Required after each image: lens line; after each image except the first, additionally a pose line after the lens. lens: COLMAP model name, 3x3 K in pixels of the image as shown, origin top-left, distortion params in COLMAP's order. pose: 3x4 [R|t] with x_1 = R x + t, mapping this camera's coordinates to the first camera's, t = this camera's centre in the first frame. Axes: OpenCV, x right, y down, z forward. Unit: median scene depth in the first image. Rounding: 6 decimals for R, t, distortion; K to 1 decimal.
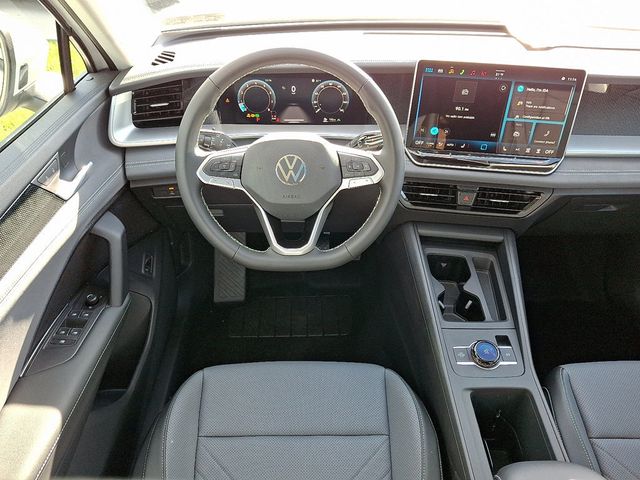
lens RADIAL K [[472.8, 0, 320.0], [0, 472.8, 240.0], [0, 0, 1]] dist [0.066343, -0.129487]
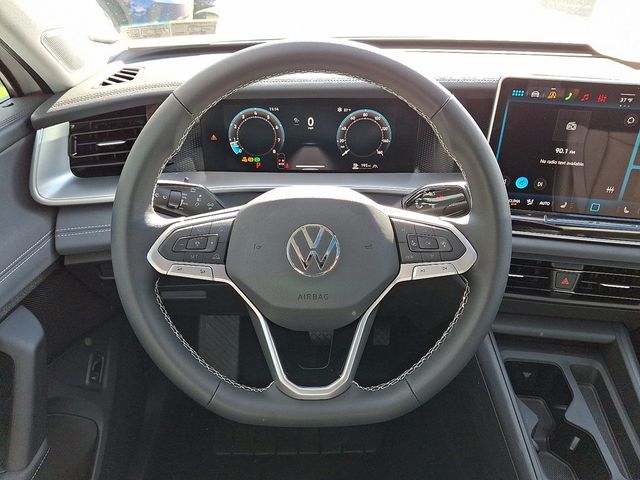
lens RADIAL K [[472.8, 0, 320.0], [0, 472.8, 240.0], [0, 0, 1]] dist [0.066343, -0.129487]
pose [[0.999992, 0.003778, -0.001219, -0.042716], [-0.003878, 0.995358, -0.096161, -0.086078], [0.000850, 0.096165, 0.995365, 0.350589]]
